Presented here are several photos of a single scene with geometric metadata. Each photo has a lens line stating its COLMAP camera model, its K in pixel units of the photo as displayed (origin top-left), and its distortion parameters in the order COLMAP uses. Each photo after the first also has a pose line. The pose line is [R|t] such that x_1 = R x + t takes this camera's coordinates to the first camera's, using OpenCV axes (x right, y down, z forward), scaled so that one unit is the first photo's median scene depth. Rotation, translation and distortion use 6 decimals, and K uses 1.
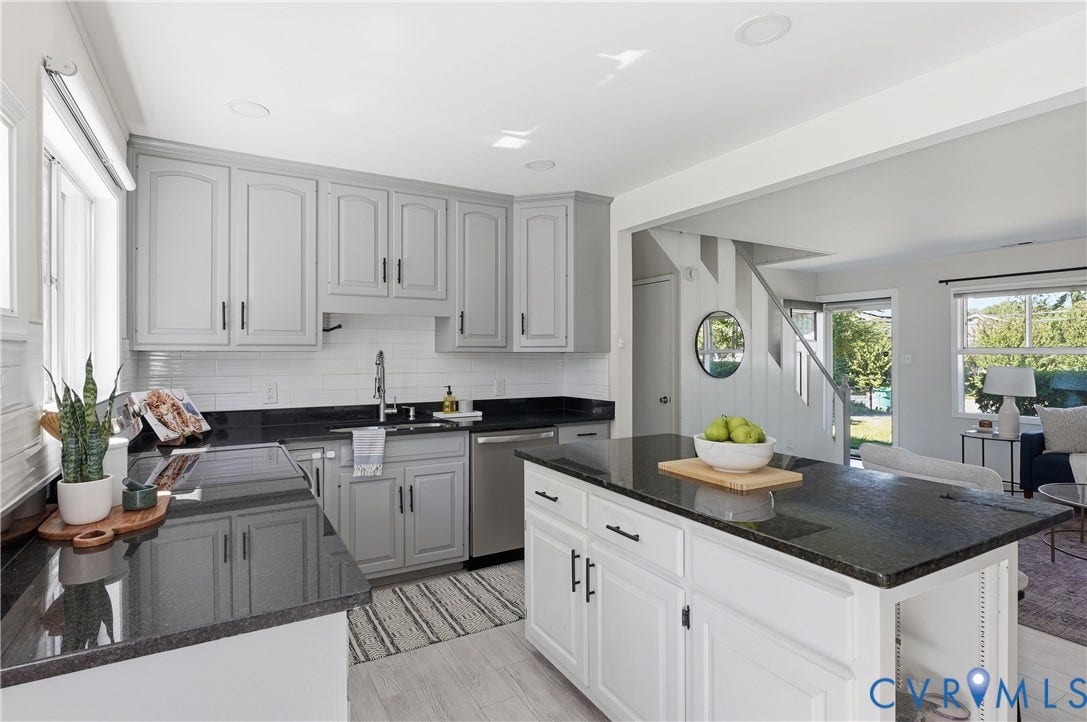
lens RADIAL K [[551.5, 0, 538.4], [0, 551.5, 351.5], [0, 0, 1]] dist [0.003802, -0.001653]
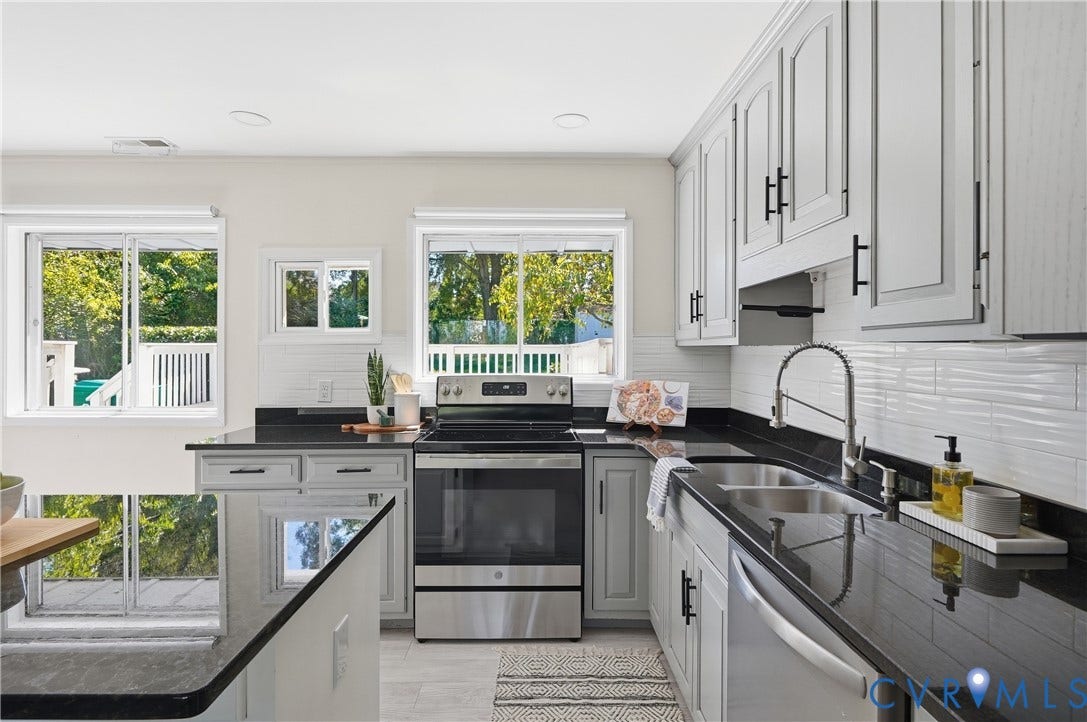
lens RADIAL K [[542.5, 0, 540.0], [0, 542.5, 351.9], [0, 0, 1]] dist [0.005580, -0.003736]
pose [[-0.479174, 0.003416, -0.877713, 0.328001], [0.003846, 0.999991, 0.001792, 0.006302], [0.877711, -0.002517, -0.479183, 1.104825]]
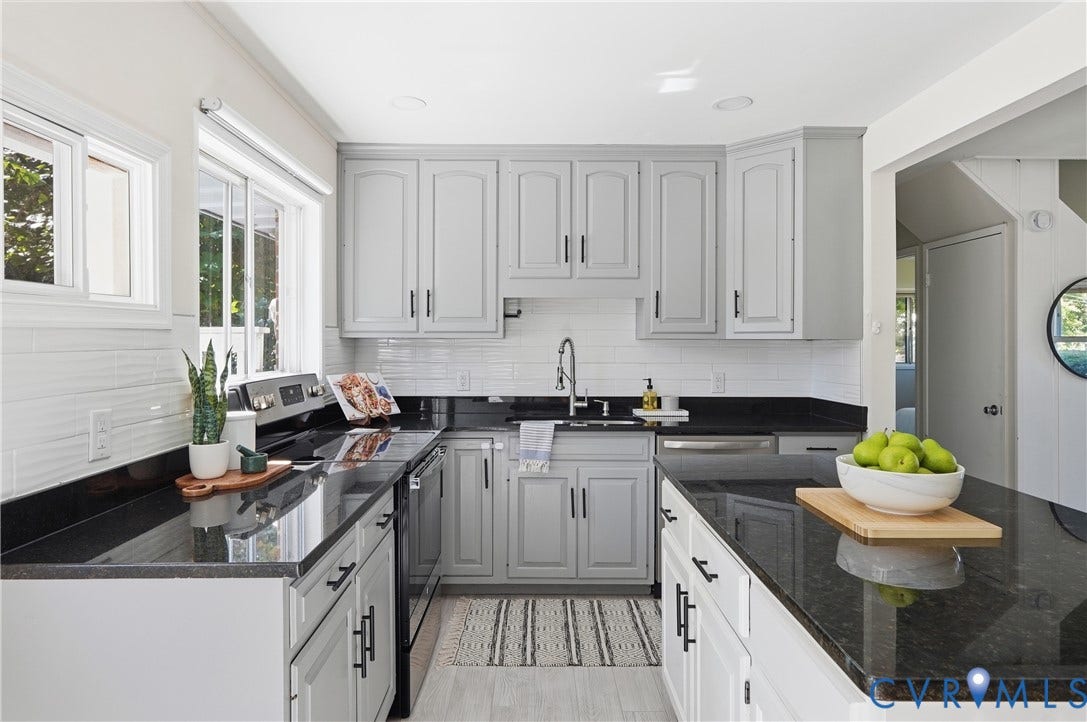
lens RADIAL K [[654.3, 0, 542.4], [0, 654.3, 340.2], [0, 0, 1]] dist [0.001110, -0.001892]
pose [[0.873142, 0.001270, -0.487465, 0.220784], [-0.000437, 0.999998, 0.001823, 0.000973], [0.487466, -0.001378, 0.873141, 0.042433]]
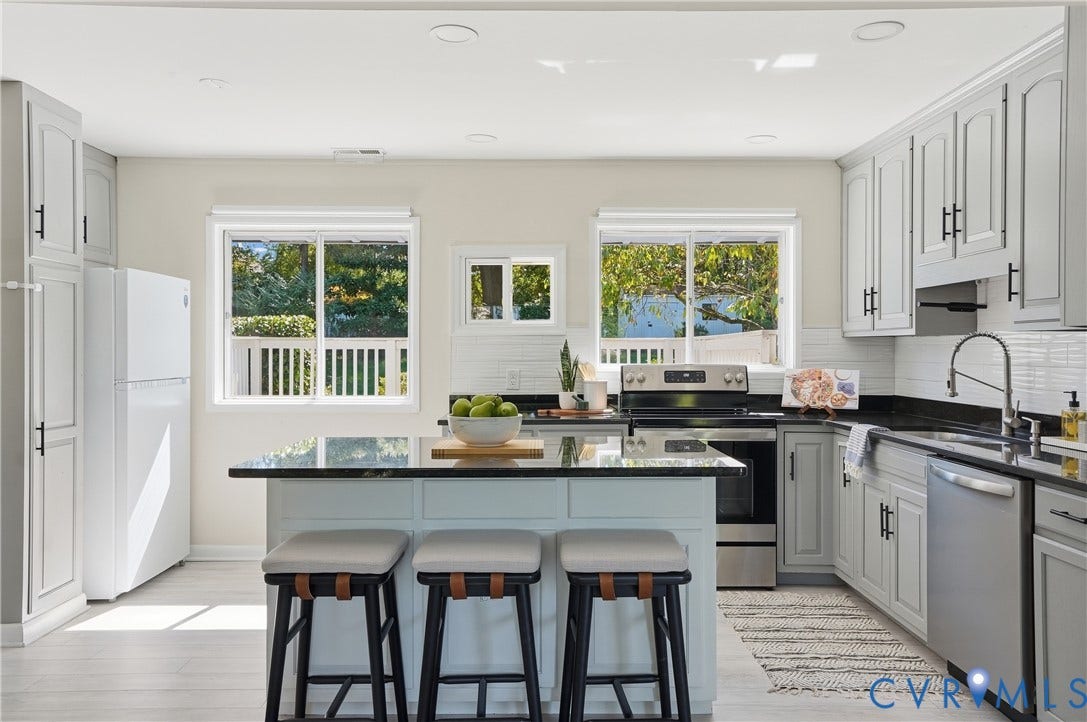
lens RADIAL K [[819.2, 0, 541.3], [0, 819.2, 348.8], [0, 0, 1]] dist [0.024934, 0.016997]
pose [[-0.480426, 0.000006, -0.877035, 0.994677], [0.004503, 0.999987, -0.002460, 0.021866], [0.877024, -0.005131, -0.480420, 1.100825]]
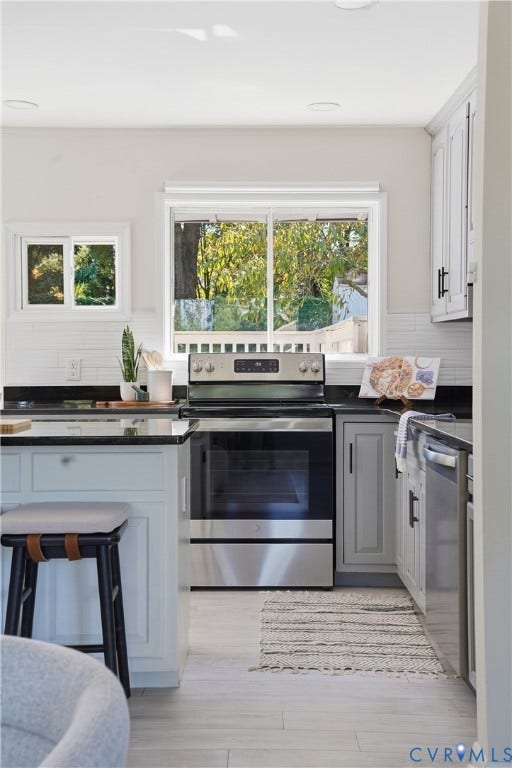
lens RADIAL K [[1025.6, 0, 249.0], [0, 1025.6, 371.7], [0, 0, 1]] dist [0.185610, 0.000000]
pose [[-0.495666, 0.015899, -0.868368, 1.070694], [0.006661, 0.999873, 0.014504, 0.055358], [0.868488, 0.001405, -0.495709, 1.464028]]
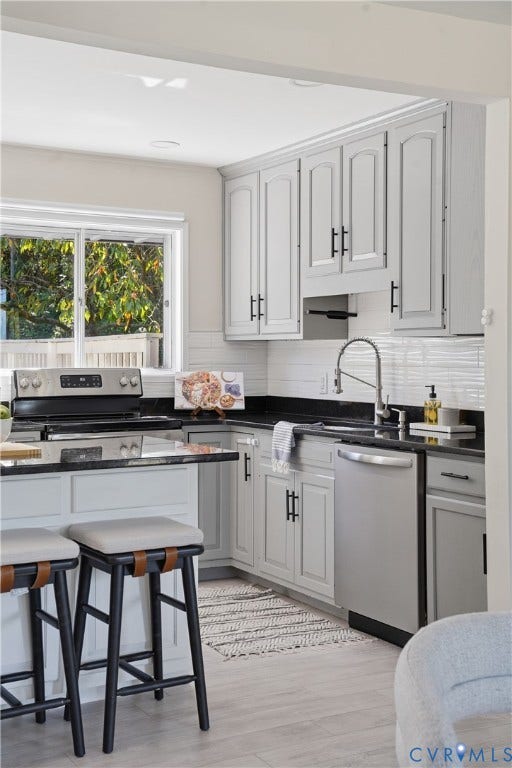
lens RADIAL K [[1025.6, 0, 253.4], [0, 1025.6, 352.5], [0, 0, 1]] dist [0.185610, 0.000000]
pose [[-0.000991, -0.000858, -0.999999, 1.364281], [0.006233, 0.999980, -0.000864, 0.023499], [0.999980, -0.006234, -0.000986, 0.913928]]
